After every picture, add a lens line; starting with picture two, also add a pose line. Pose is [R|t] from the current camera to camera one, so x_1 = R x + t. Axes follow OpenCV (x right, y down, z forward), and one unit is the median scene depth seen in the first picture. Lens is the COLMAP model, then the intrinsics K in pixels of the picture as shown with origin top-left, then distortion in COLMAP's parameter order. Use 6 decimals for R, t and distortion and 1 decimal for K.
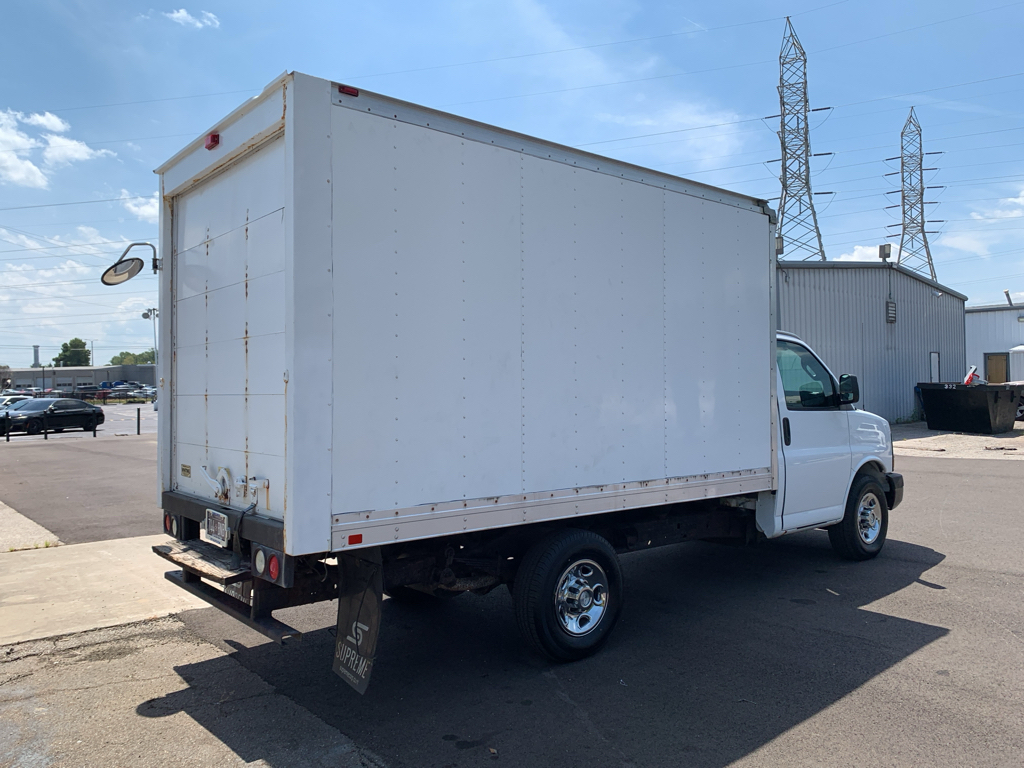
lens RADIAL K [[784.9, 0, 510.6], [0, 784.9, 380.4], [0, 0, 1]] dist [0.021219, -0.022901]
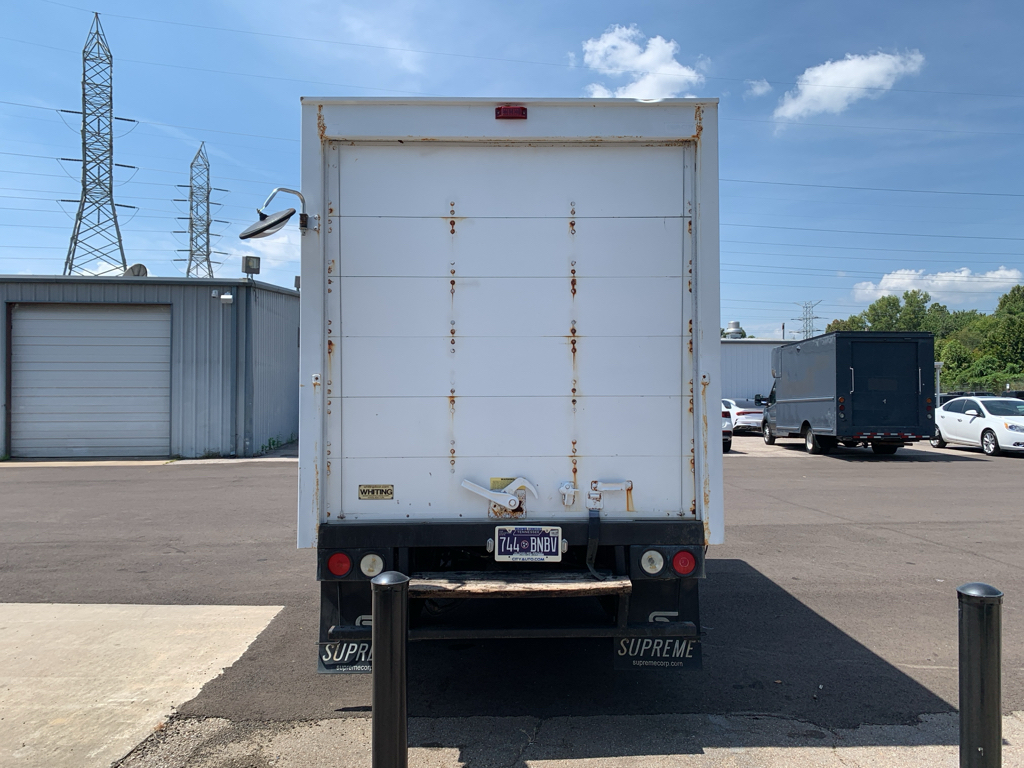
lens RADIAL K [[784.9, 0, 519.9], [0, 784.9, 378.9], [0, 0, 1]] dist [0.021219, -0.022901]
pose [[0.620264, 0.036565, 0.783540, -0.745429], [-0.014449, 0.999276, -0.035195, 0.020761], [-0.784260, 0.010509, 0.620343, 0.310905]]
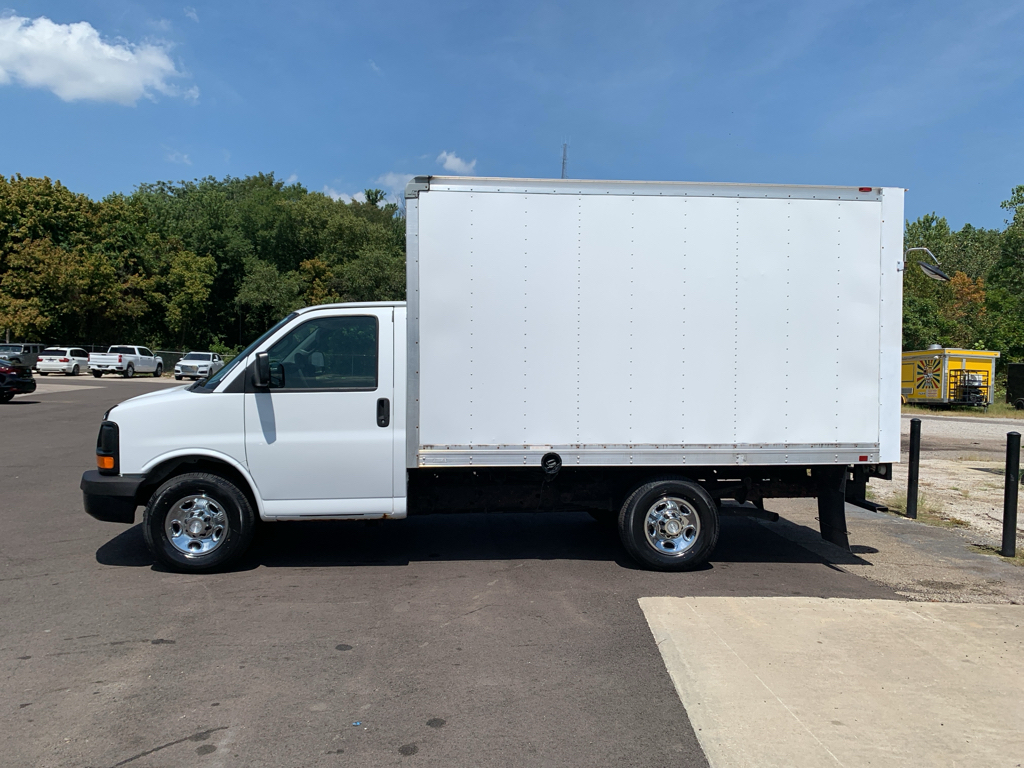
lens RADIAL K [[784.9, 0, 511.8], [0, 784.9, 381.0], [0, 0, 1]] dist [0.021219, -0.022901]
pose [[-0.827806, -0.016533, 0.560770, -0.523588], [-0.010959, 0.999851, 0.013300, 0.018590], [-0.560907, 0.004864, -0.827865, 1.954683]]
